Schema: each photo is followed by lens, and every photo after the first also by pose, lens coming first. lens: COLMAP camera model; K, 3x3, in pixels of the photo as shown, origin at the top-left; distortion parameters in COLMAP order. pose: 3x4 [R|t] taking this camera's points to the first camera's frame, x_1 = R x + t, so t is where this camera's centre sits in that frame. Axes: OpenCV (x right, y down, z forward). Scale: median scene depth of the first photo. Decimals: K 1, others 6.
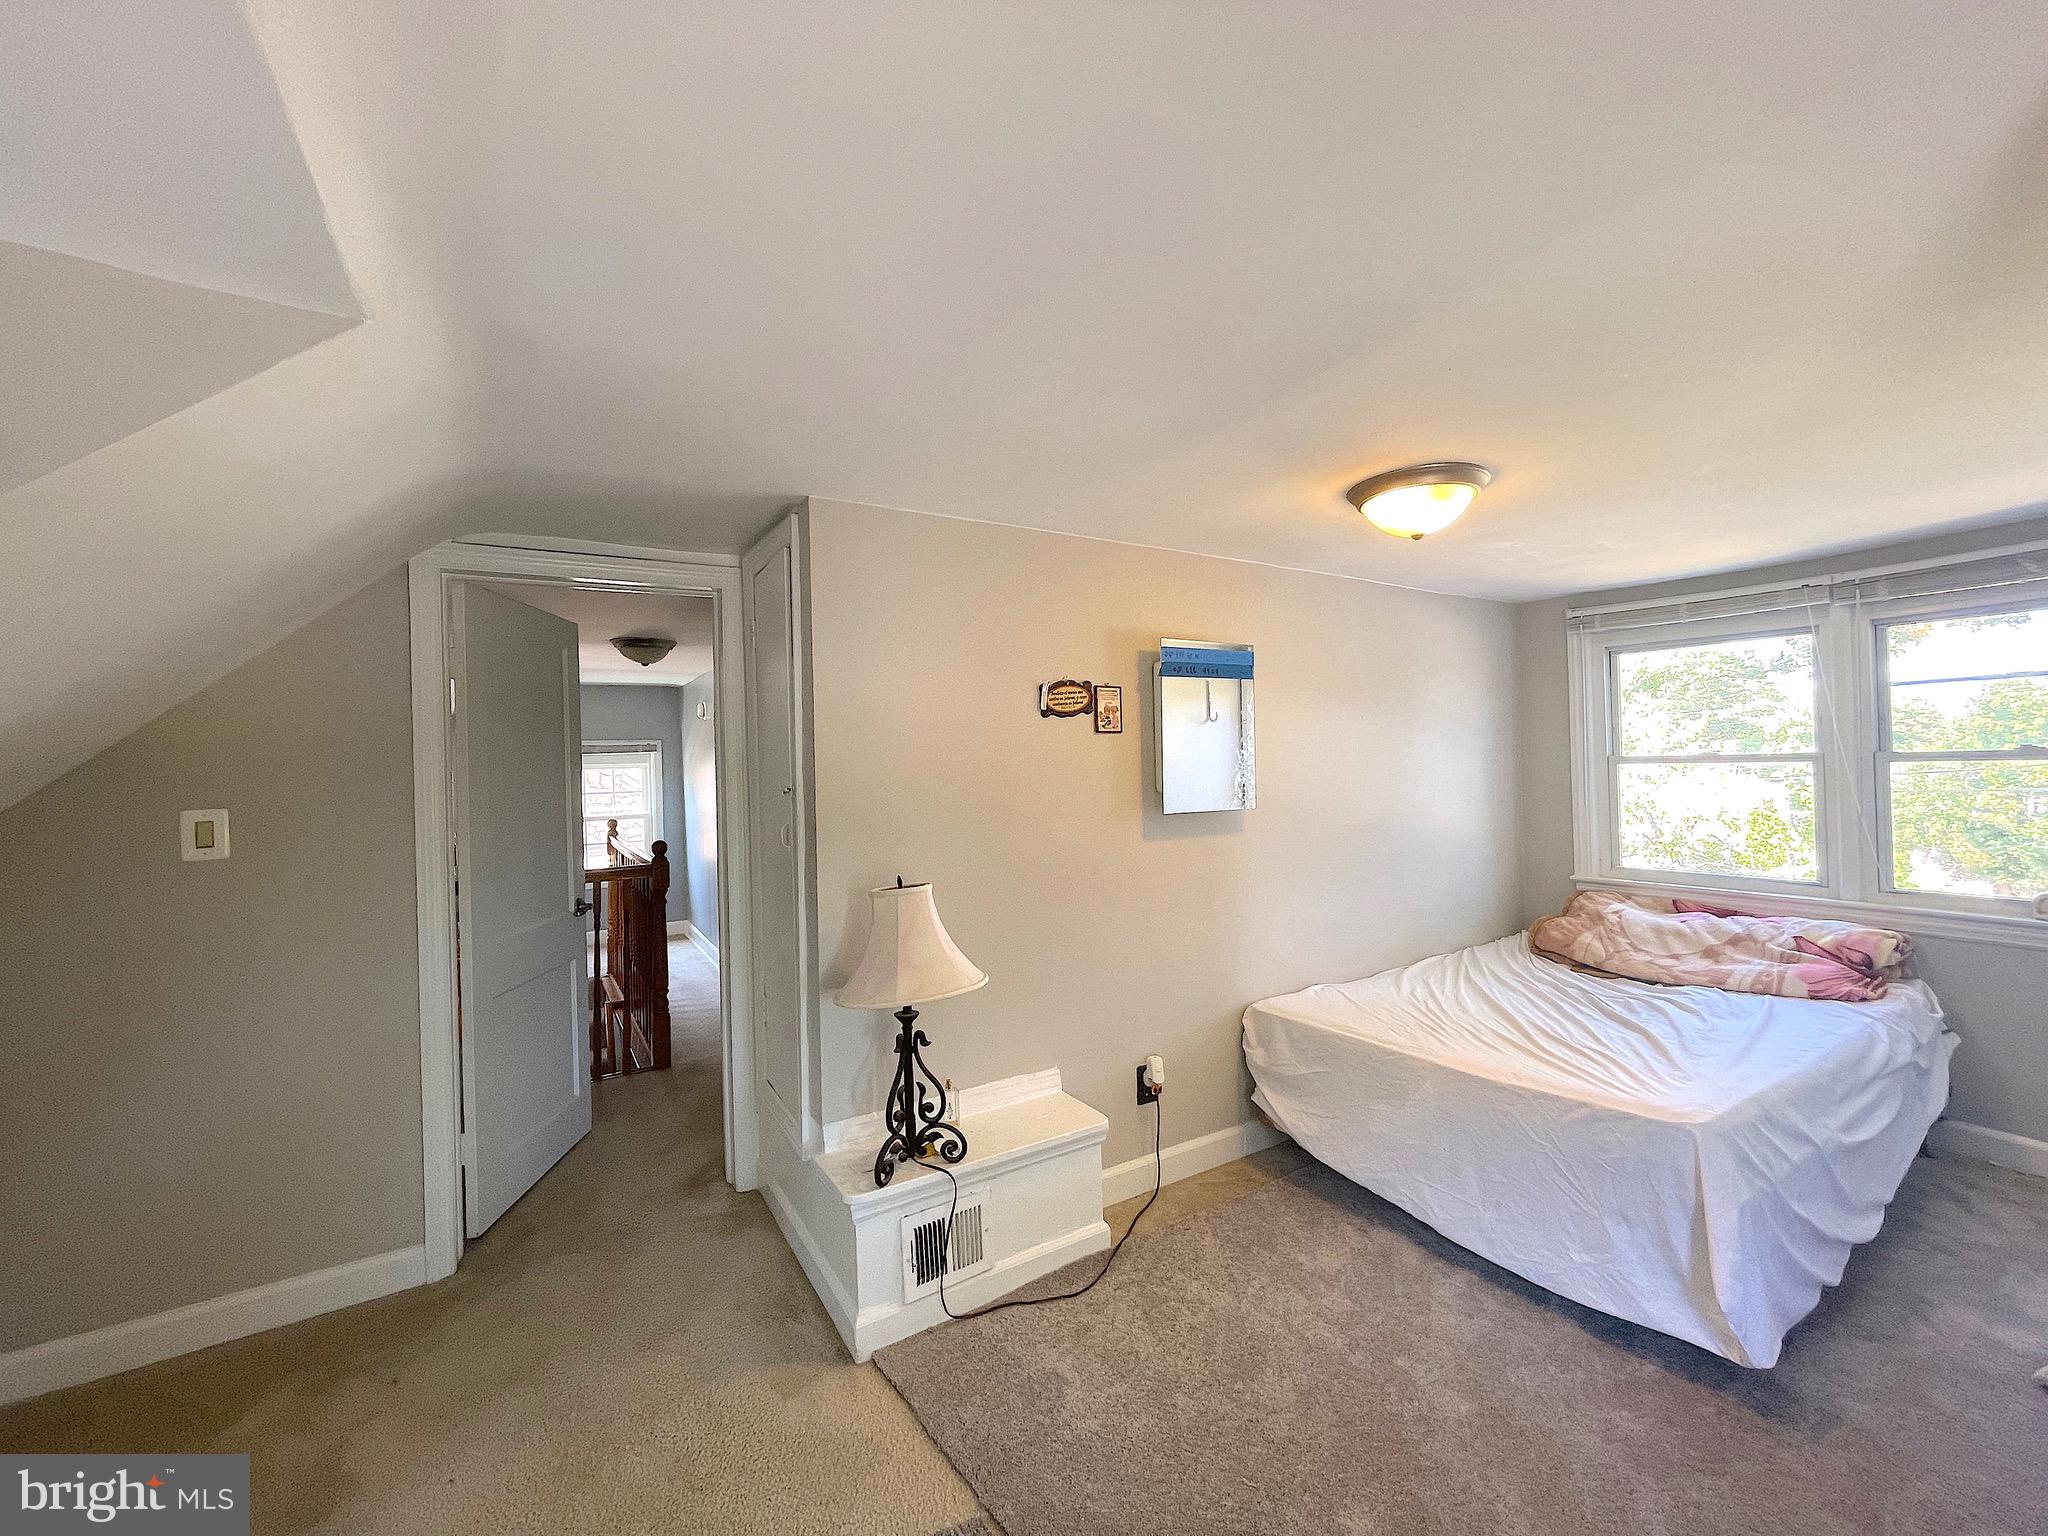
lens RADIAL K [[832.9, 0, 1023.2], [0, 832.9, 767.8], [0, 0, 1]] dist [-0.001281, -0.000069]
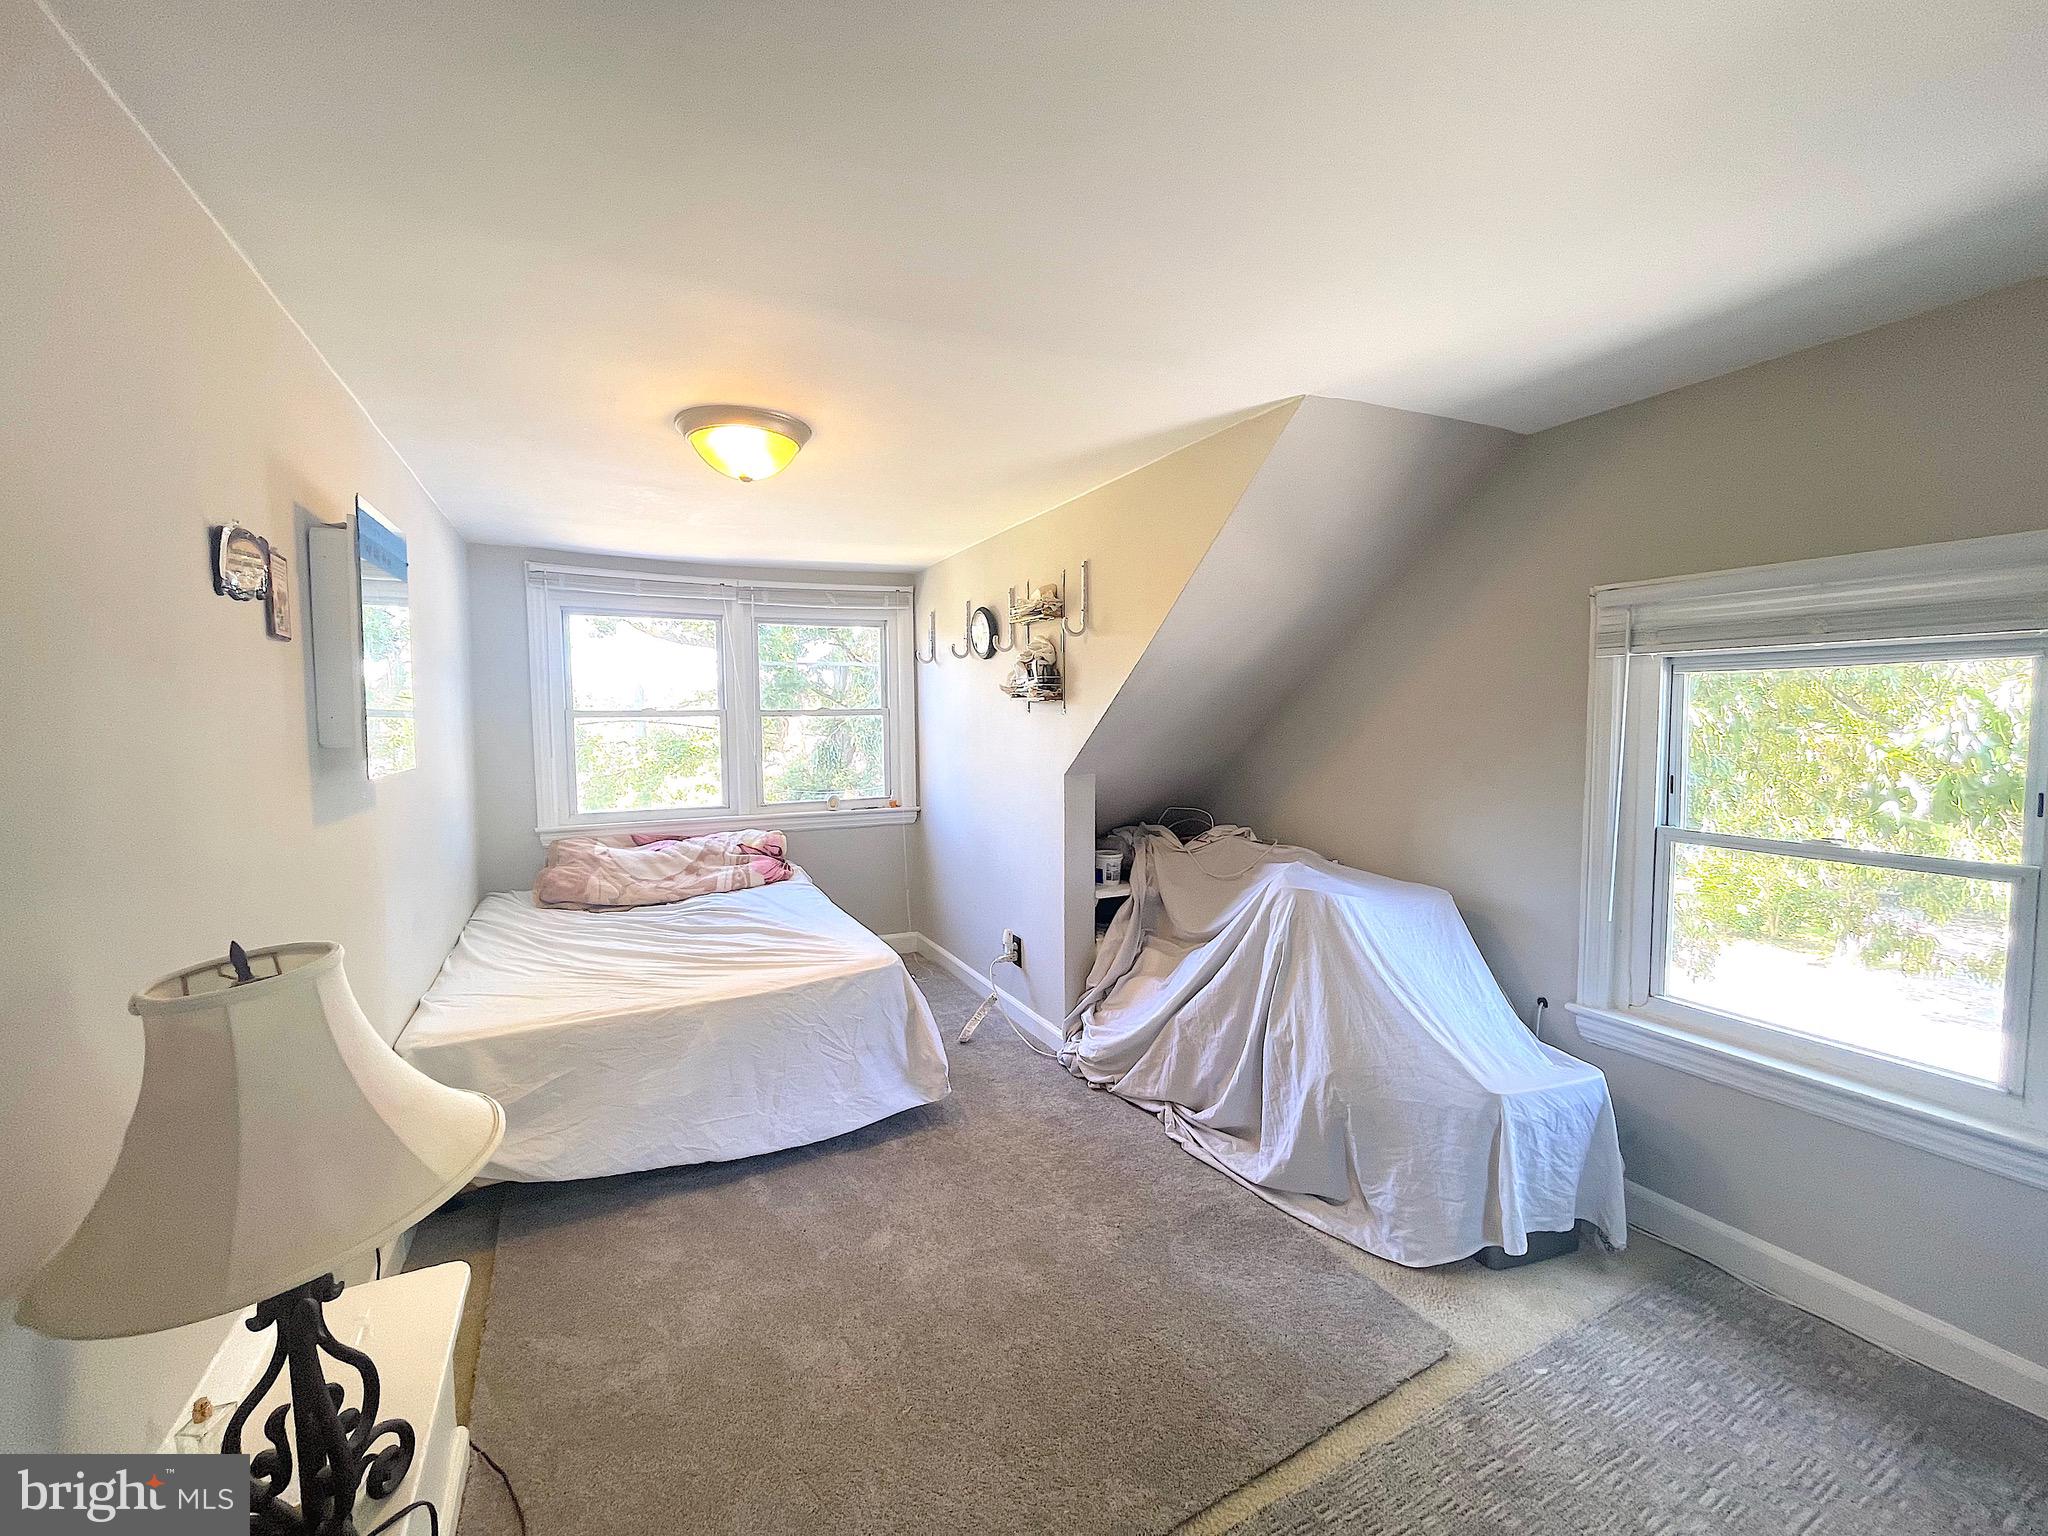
lens RADIAL K [[832.9, 0, 1022.5], [0, 832.9, 760.0], [0, 0, 1]] dist [-0.001281, -0.000069]
pose [[0.087115, -0.036044, 0.995546, -0.390567], [0.009969, 0.999327, 0.035309, 0.023110], [-0.996148, 0.006849, 0.087416, 0.437173]]
